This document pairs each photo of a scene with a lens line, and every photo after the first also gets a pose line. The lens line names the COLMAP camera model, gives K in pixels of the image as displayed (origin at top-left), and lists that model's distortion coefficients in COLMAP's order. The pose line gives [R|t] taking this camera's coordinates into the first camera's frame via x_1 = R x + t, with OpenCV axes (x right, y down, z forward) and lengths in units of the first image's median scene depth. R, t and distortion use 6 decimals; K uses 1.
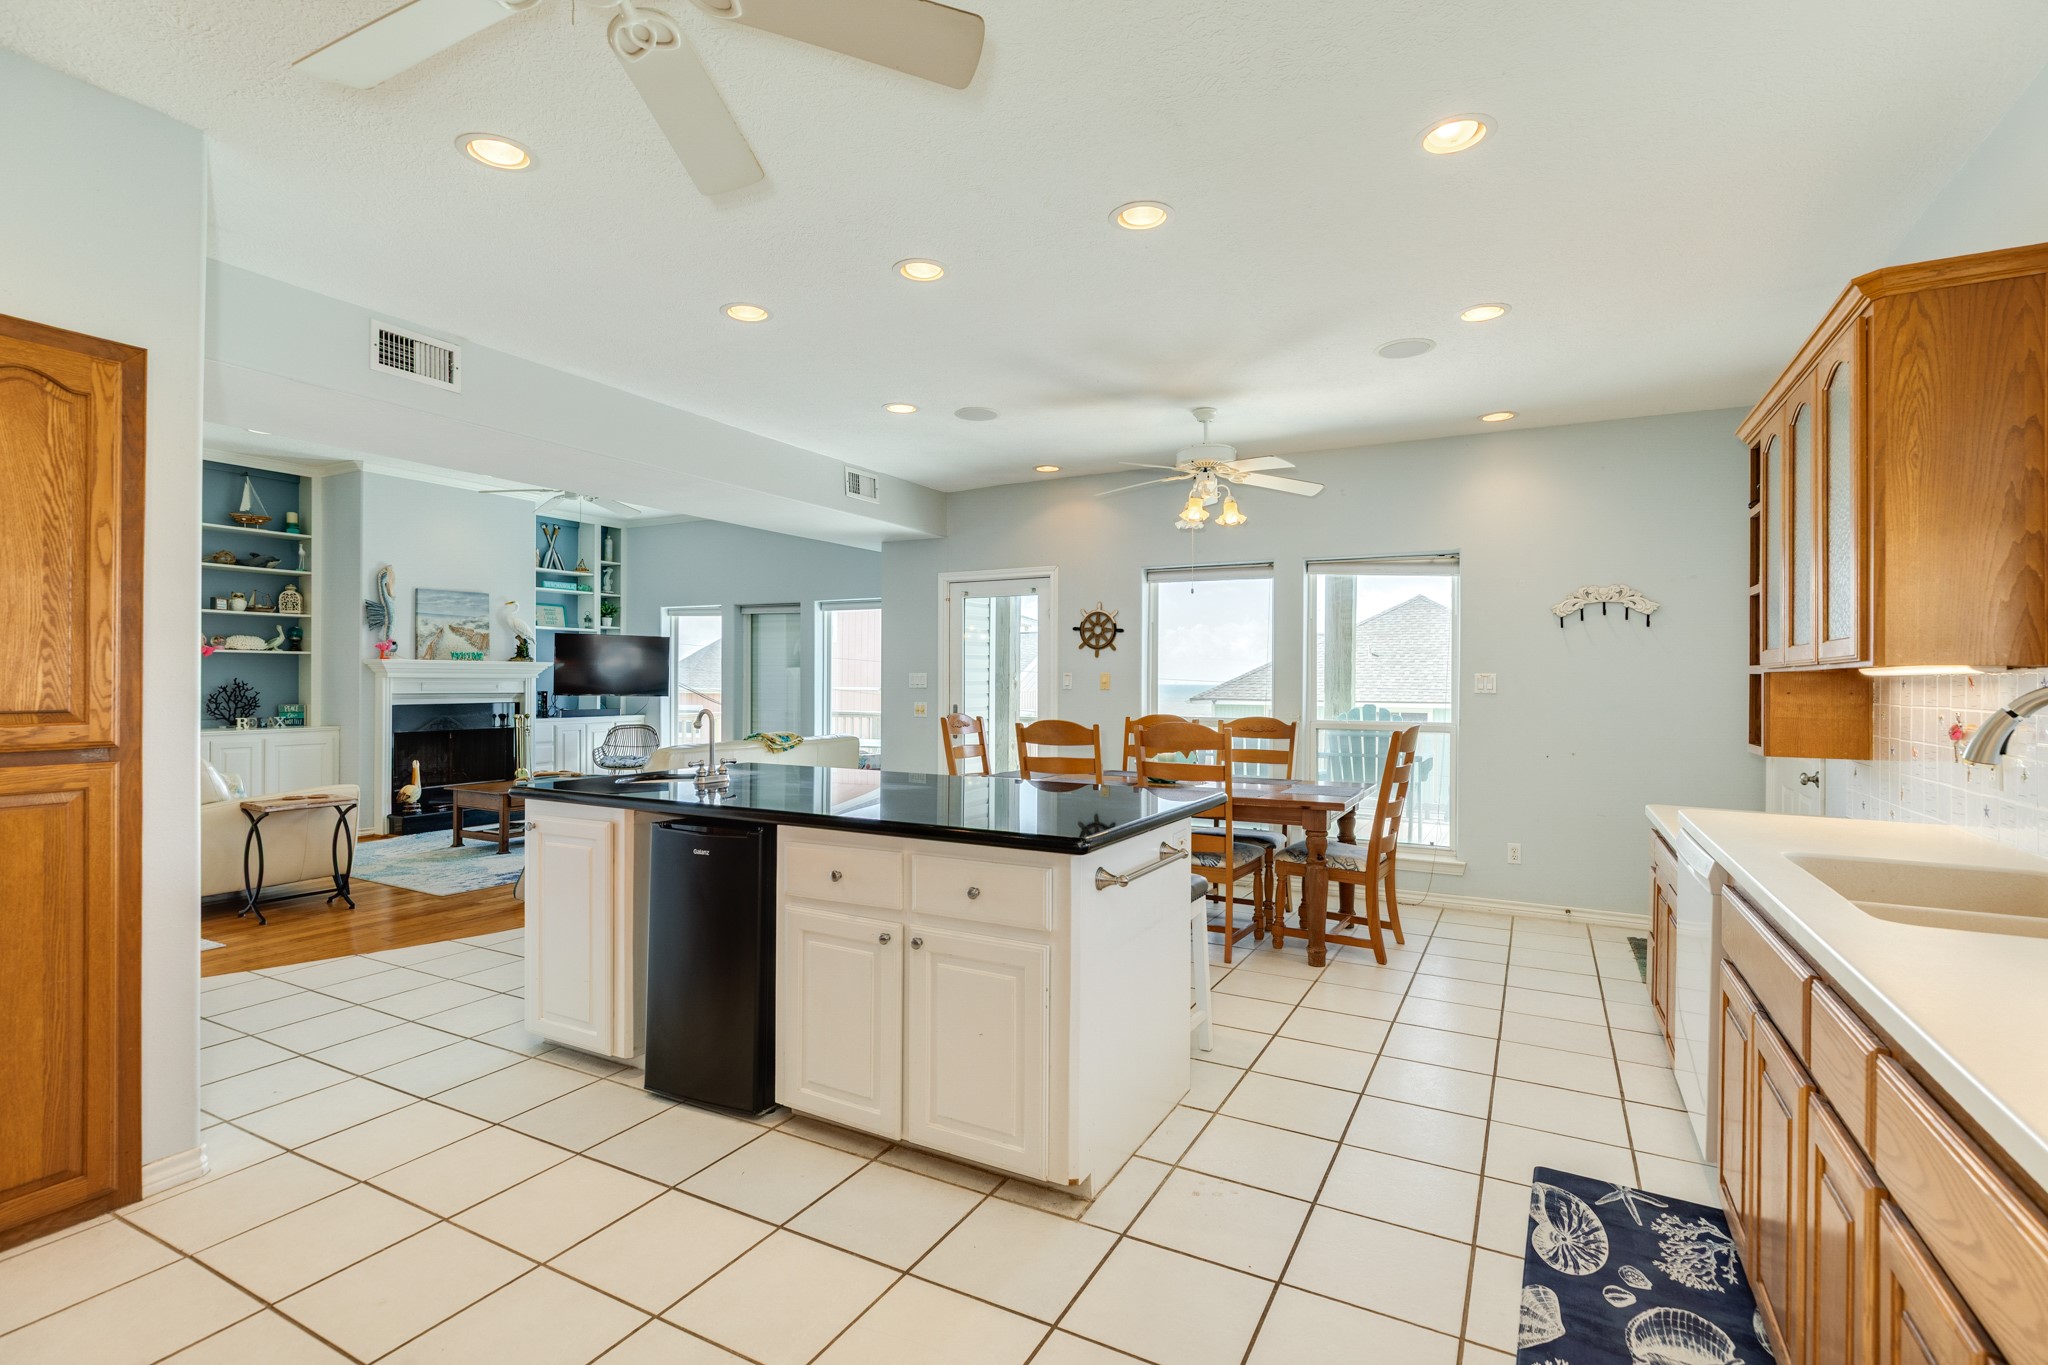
lens RADIAL K [[955.7, 0, 1034.0], [0, 955.7, 678.1], [0, 0, 1]] dist [-0.011826, -0.000317]
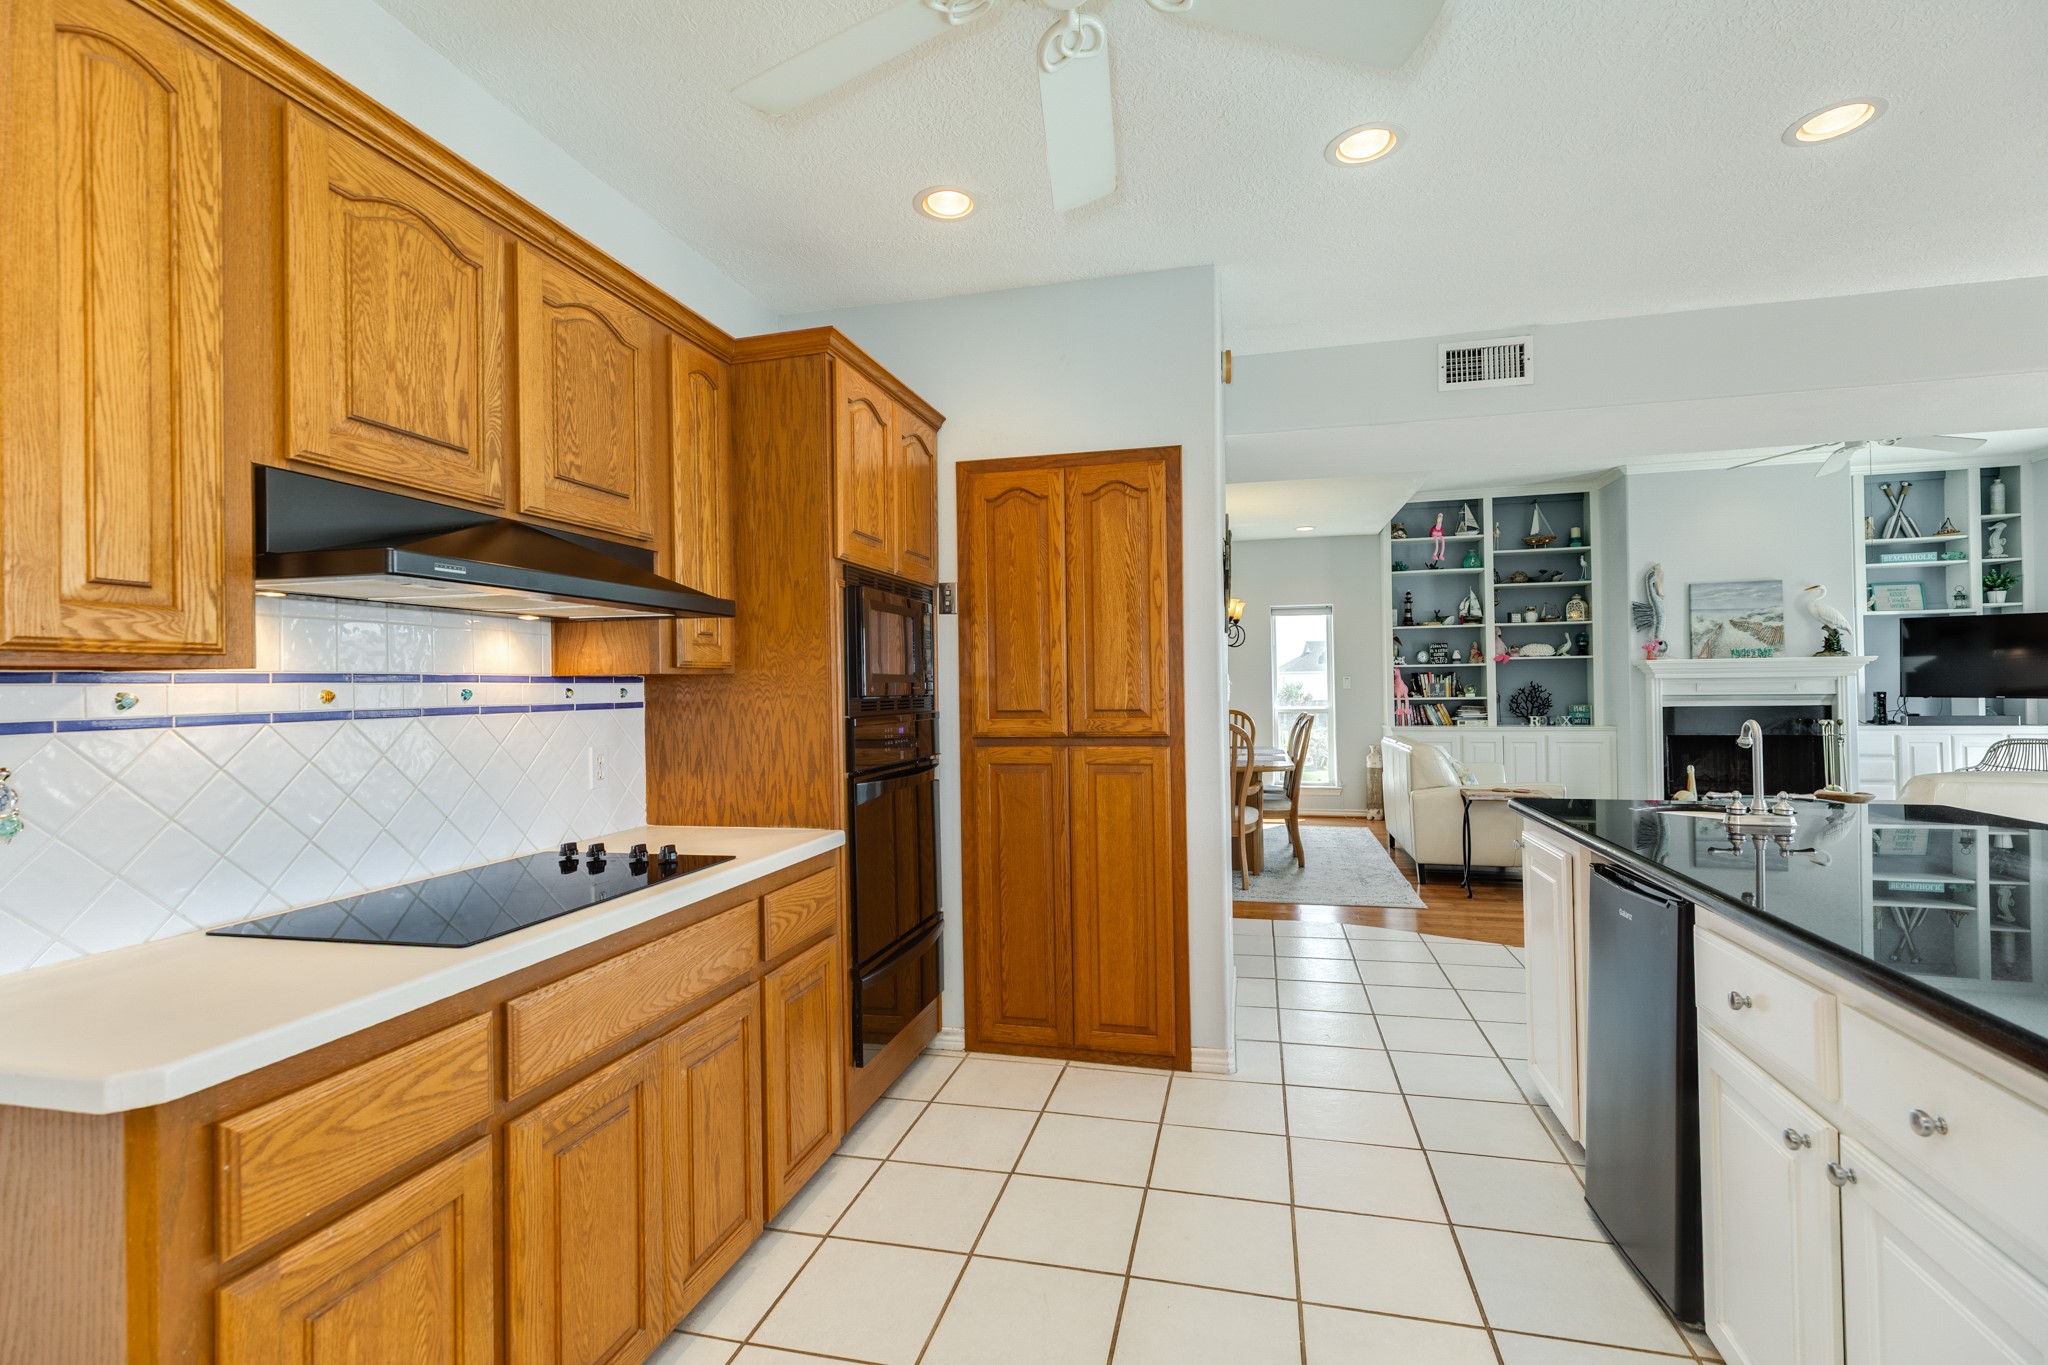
lens RADIAL K [[913.9, 0, 1028.0], [0, 913.9, 681.1], [0, 0, 1]] dist [0.003725, -0.000885]
pose [[0.230823, -0.013278, -0.972905, 0.089400], [0.016507, 0.999816, -0.009729, 0.000382], [0.972856, -0.013814, 0.231000, 0.148471]]
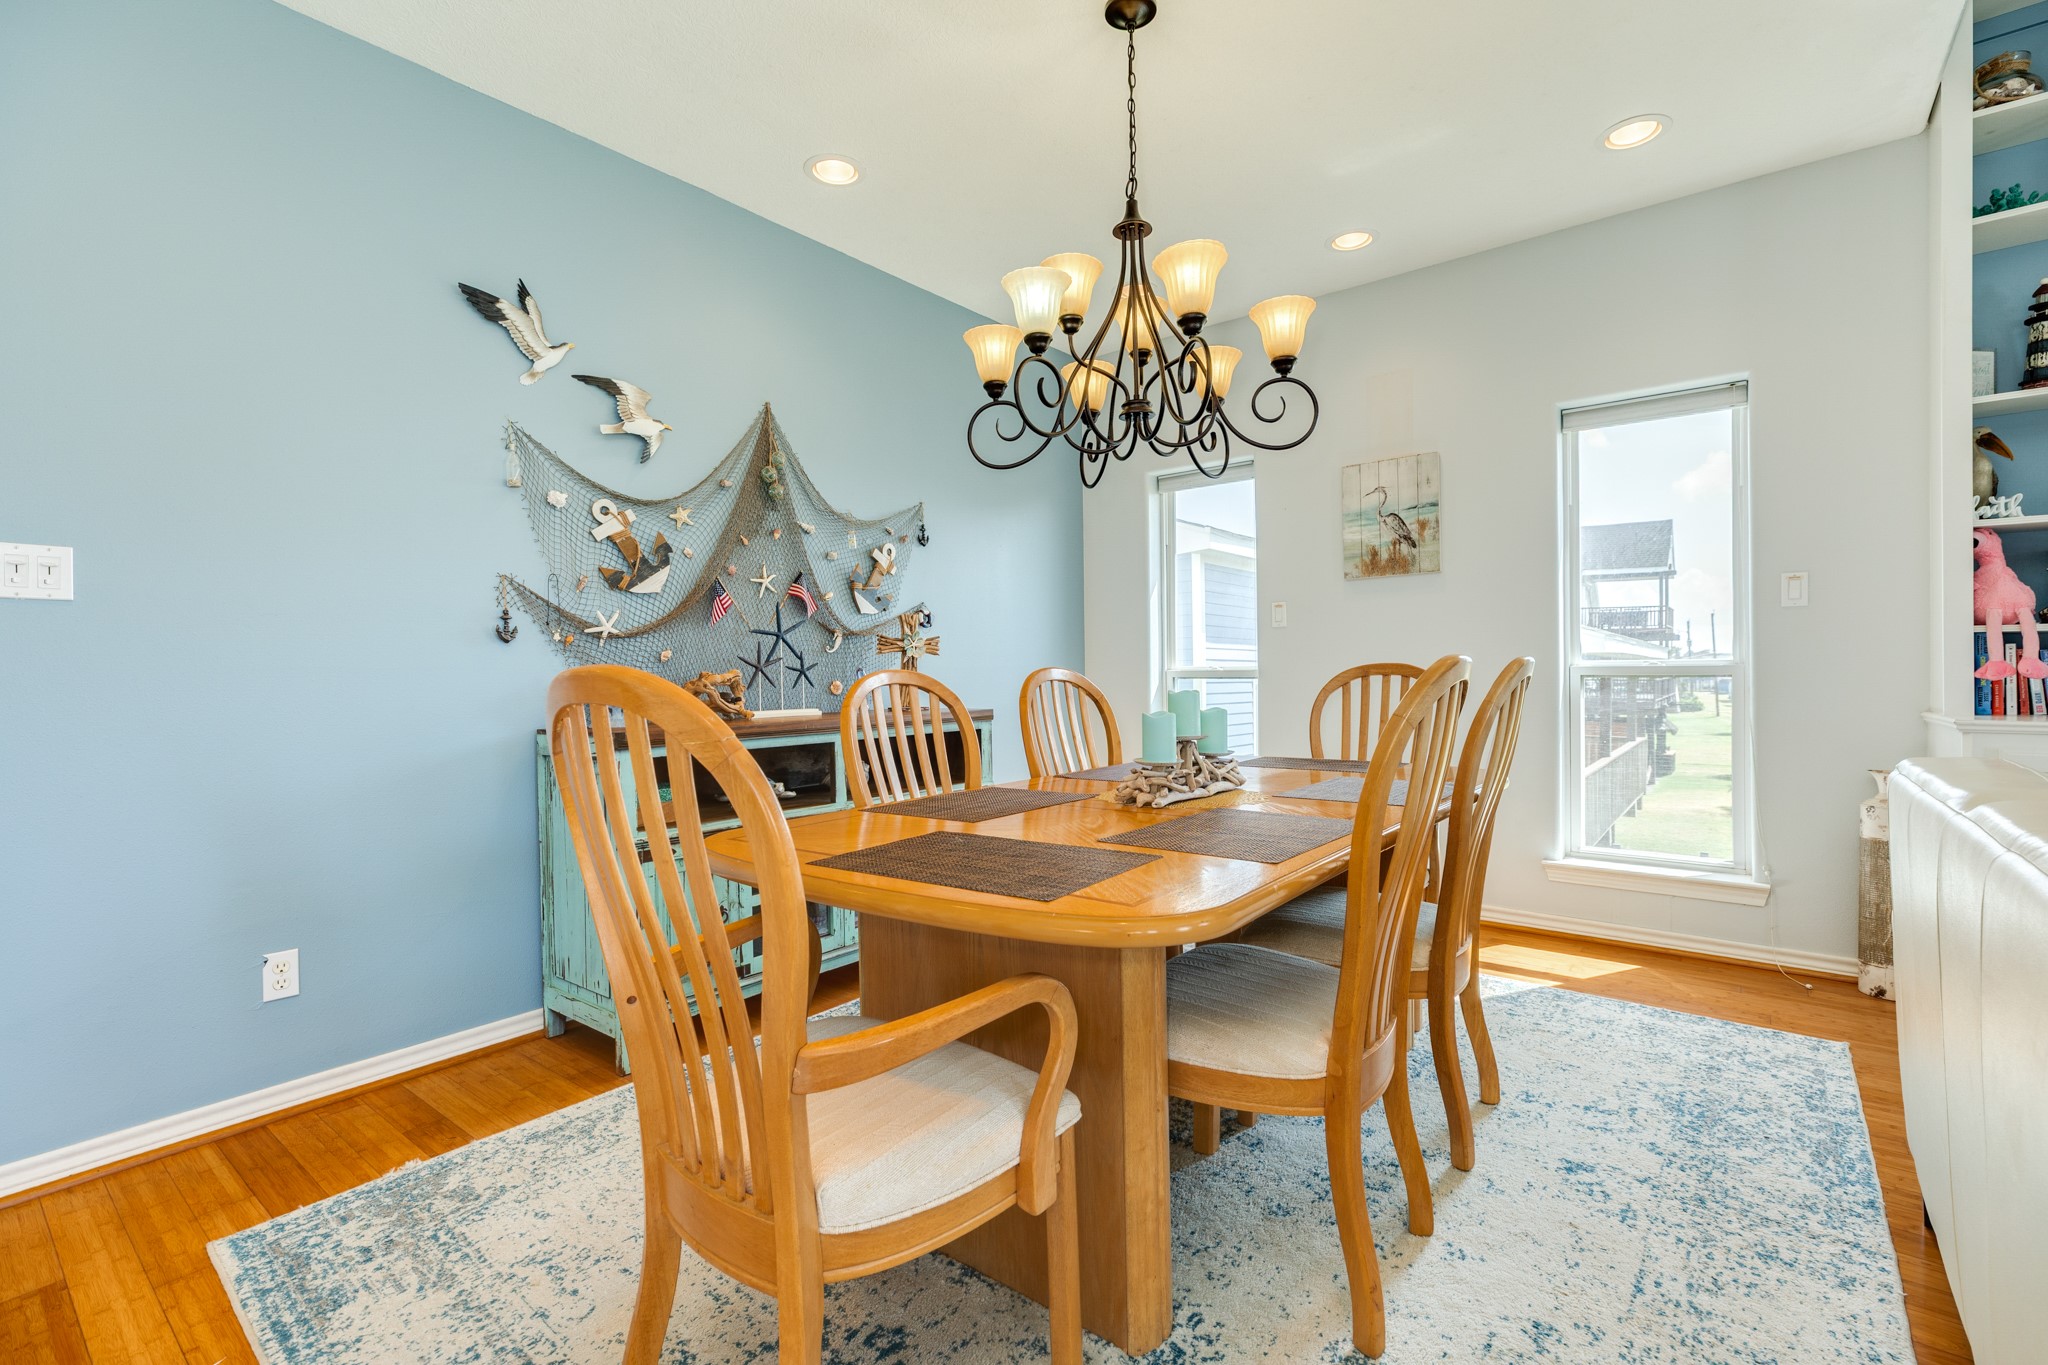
lens RADIAL K [[913.9, 0, 1024.6], [0, 913.9, 676.0], [0, 0, 1]] dist [0.003725, -0.000885]
pose [[-0.199069, 0.011927, -0.979913, -0.463764], [0.013230, 0.999868, 0.009482, 0.027371], [0.979896, -0.011076, -0.199201, 0.544939]]
